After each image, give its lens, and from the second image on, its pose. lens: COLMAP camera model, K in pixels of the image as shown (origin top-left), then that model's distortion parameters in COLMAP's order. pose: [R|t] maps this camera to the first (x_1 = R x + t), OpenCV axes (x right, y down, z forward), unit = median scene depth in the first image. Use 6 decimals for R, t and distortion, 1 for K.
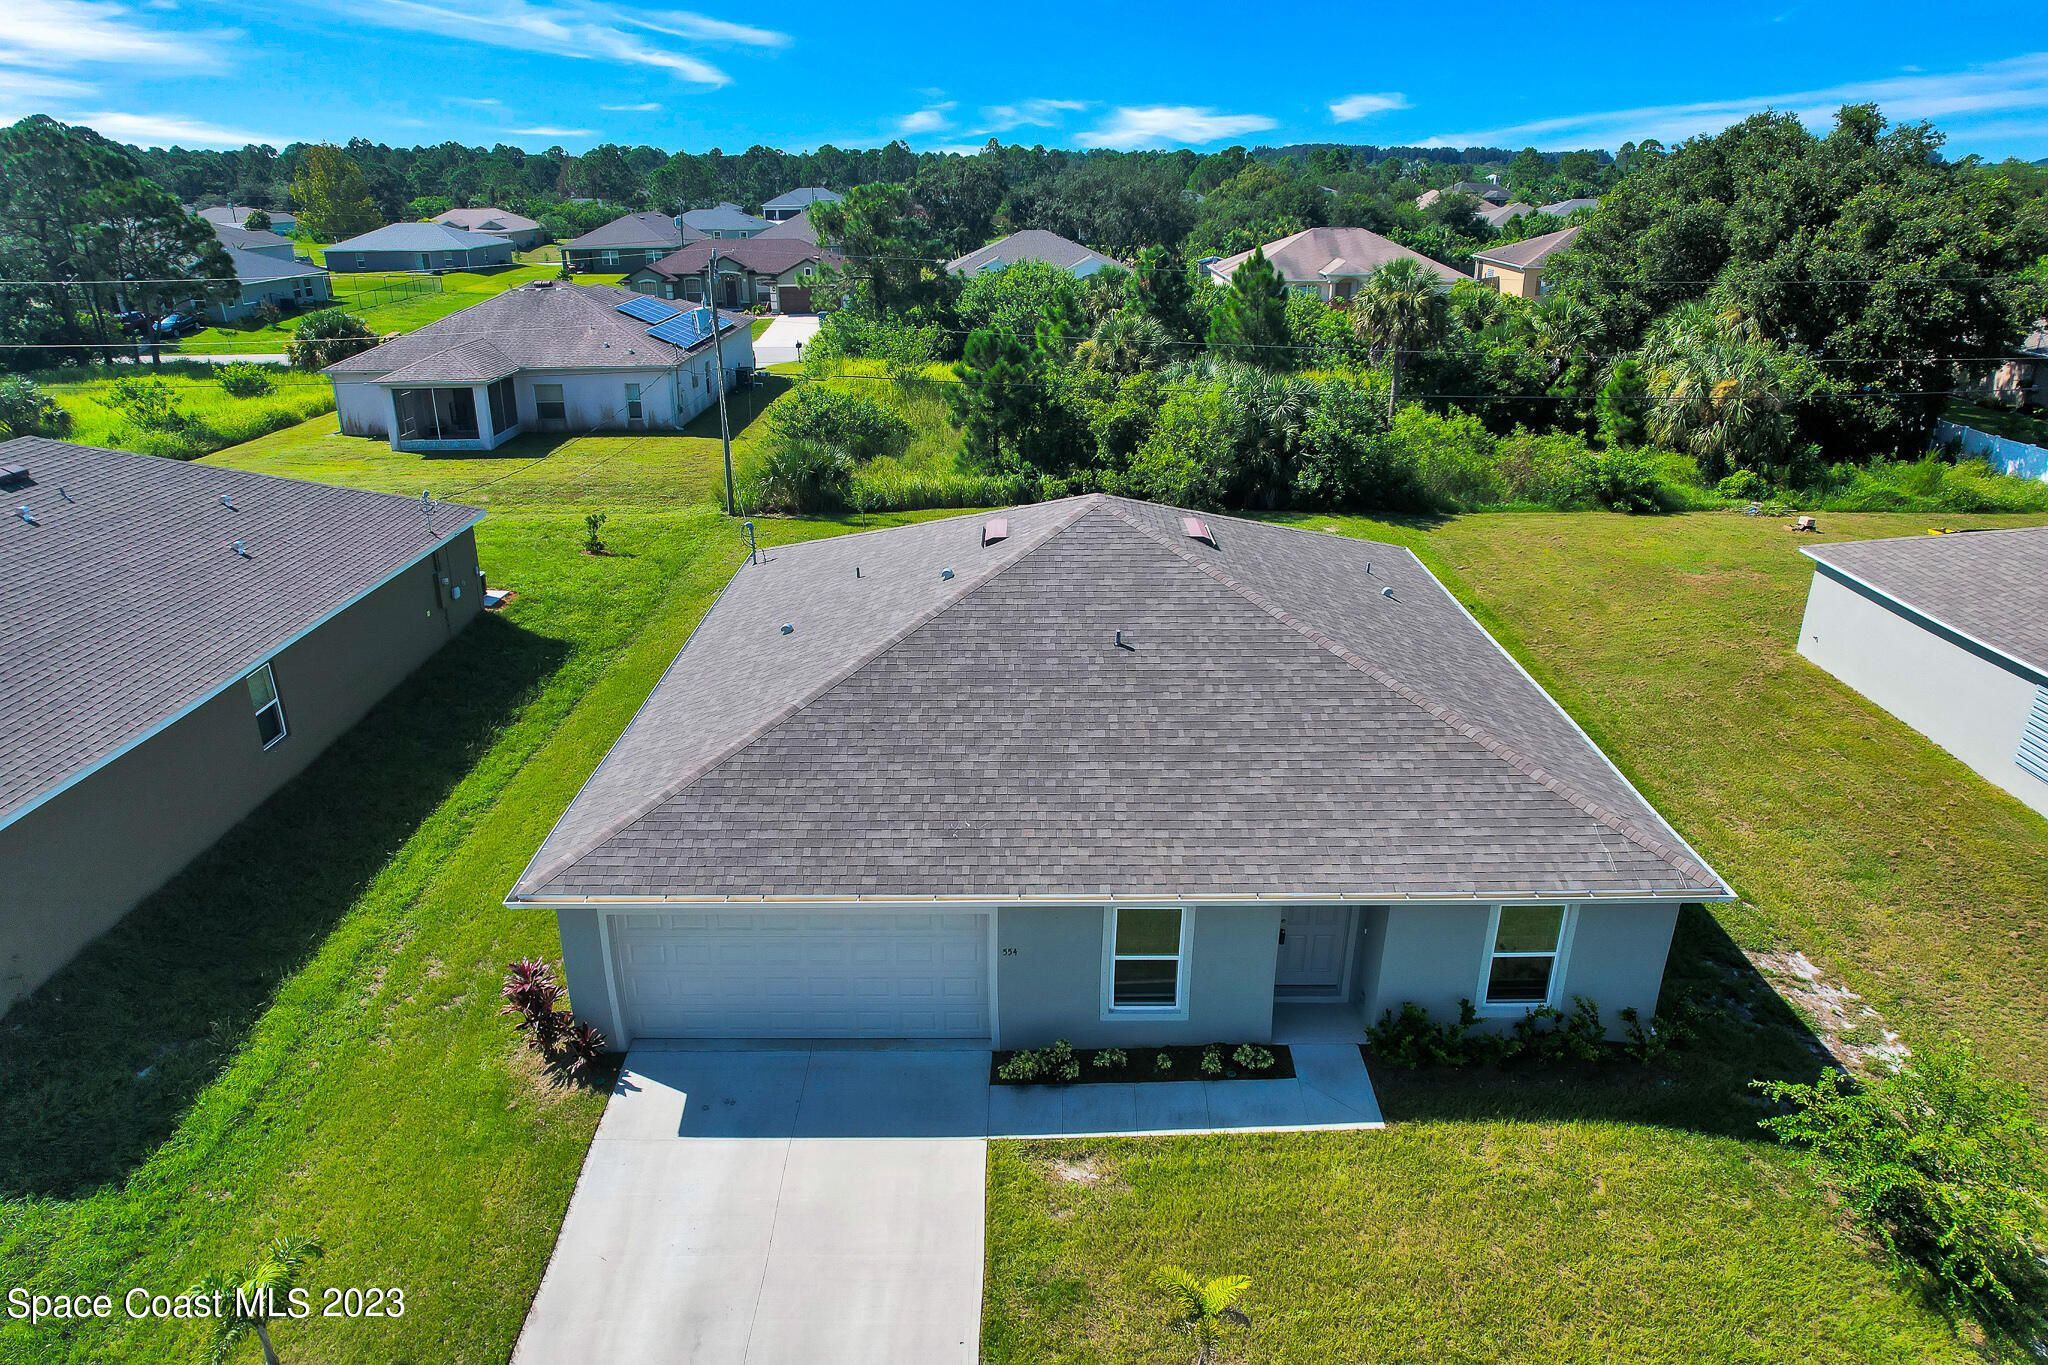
lens RADIAL K [[1307.6, 0, 1032.9], [0, 1307.6, 672.3], [0, 0, 1]] dist [-0.077166, 0.069907]
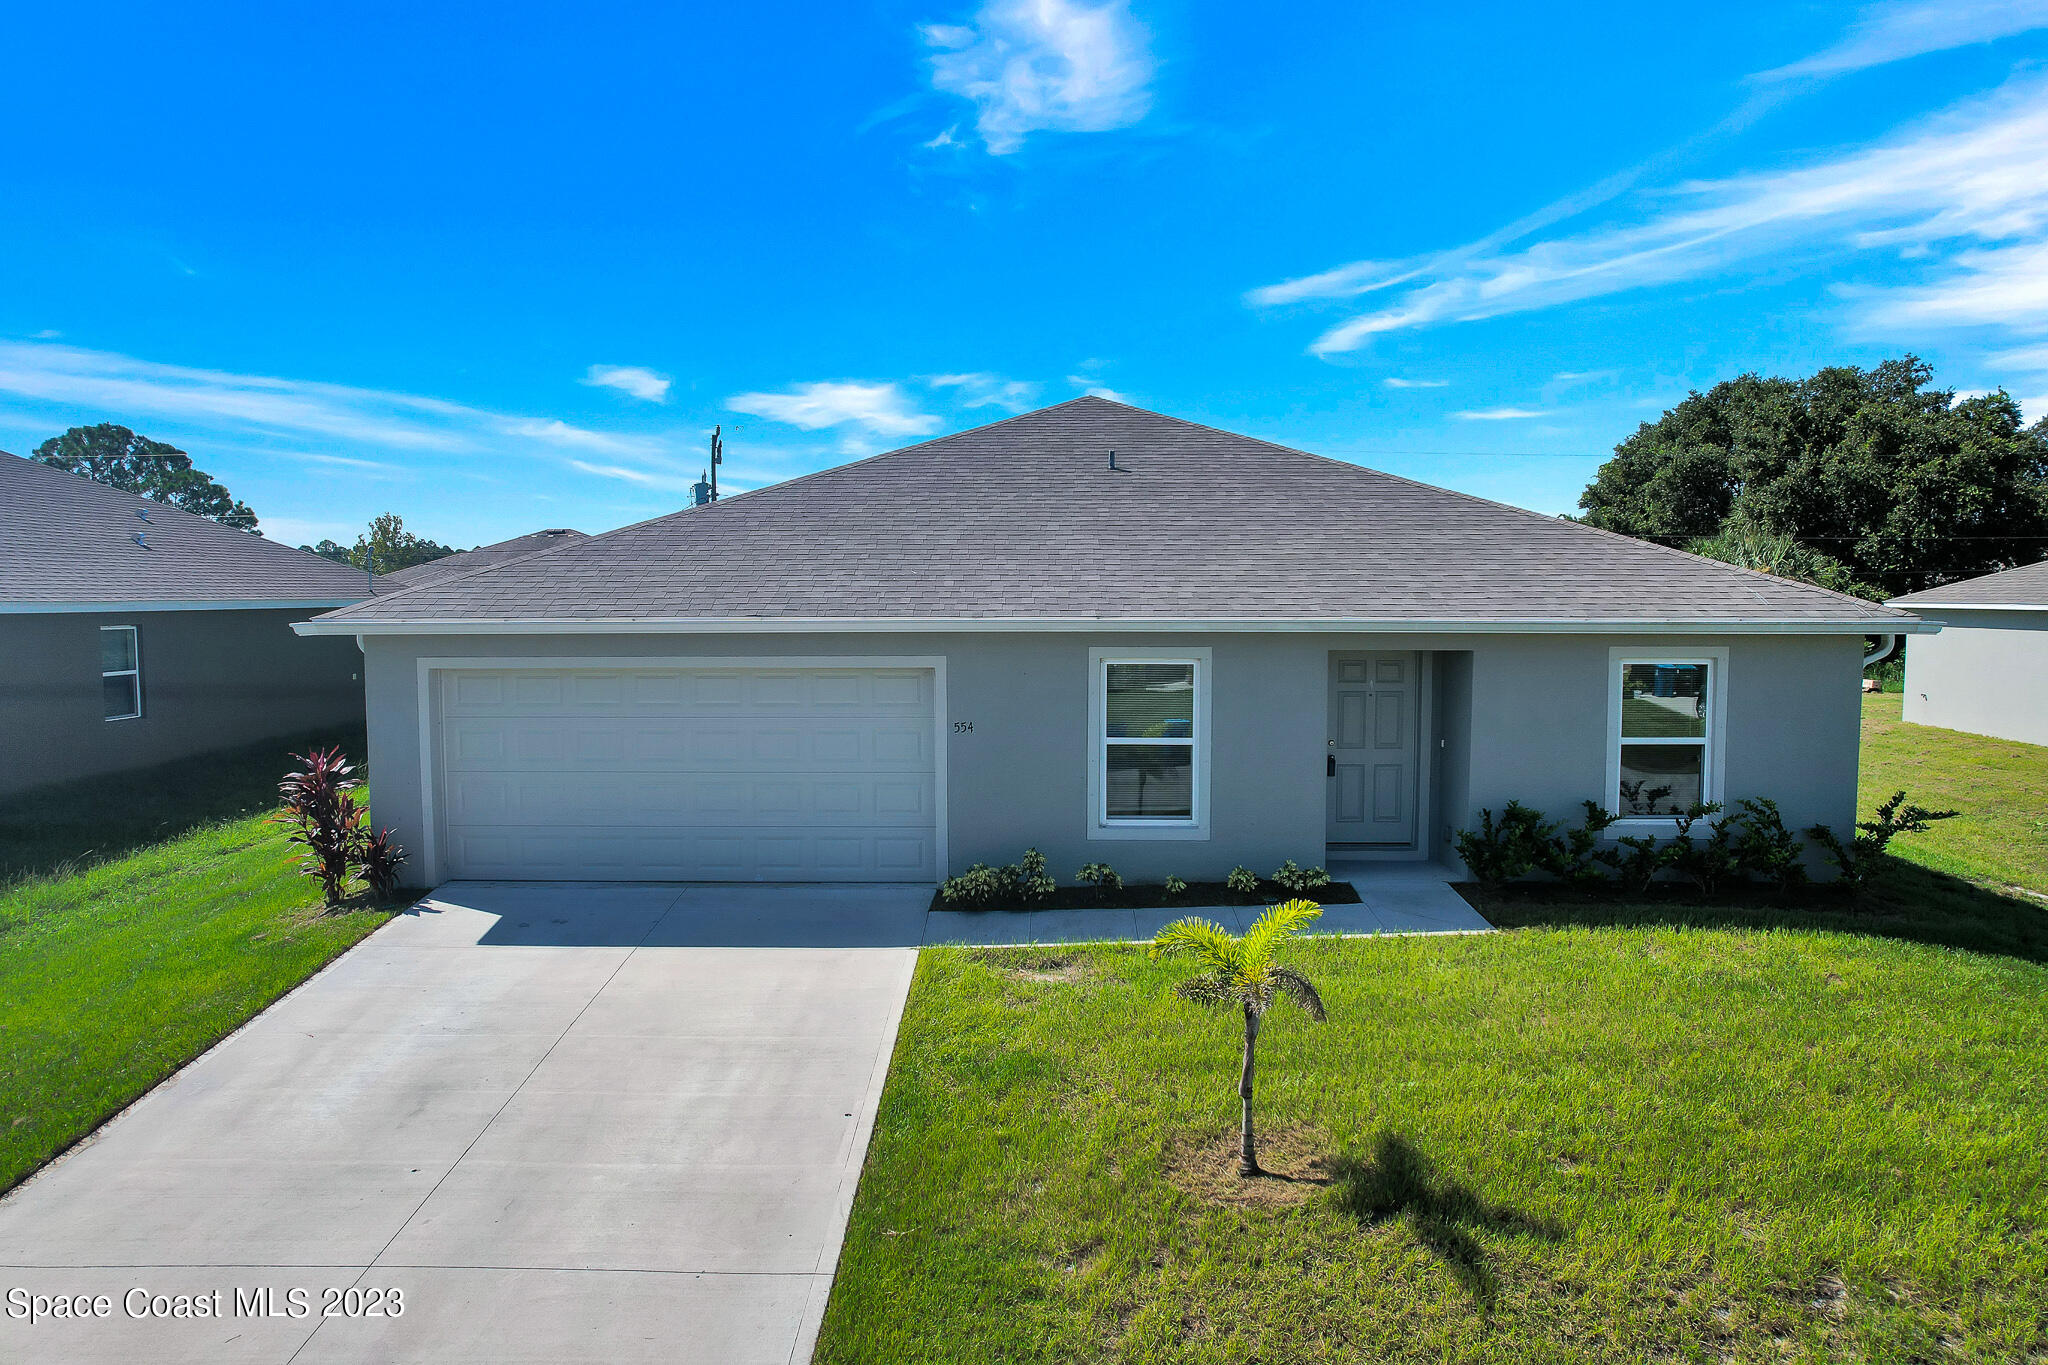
lens RADIAL K [[1307.6, 0, 1032.9], [0, 1307.6, 672.3], [0, 0, 1]] dist [-0.077166, 0.069907]
pose [[0.999883, 0.002583, -0.015051, 0.010970], [-0.006870, 0.956298, -0.292312, 0.132336], [0.013638, 0.292381, 0.956205, 0.094299]]
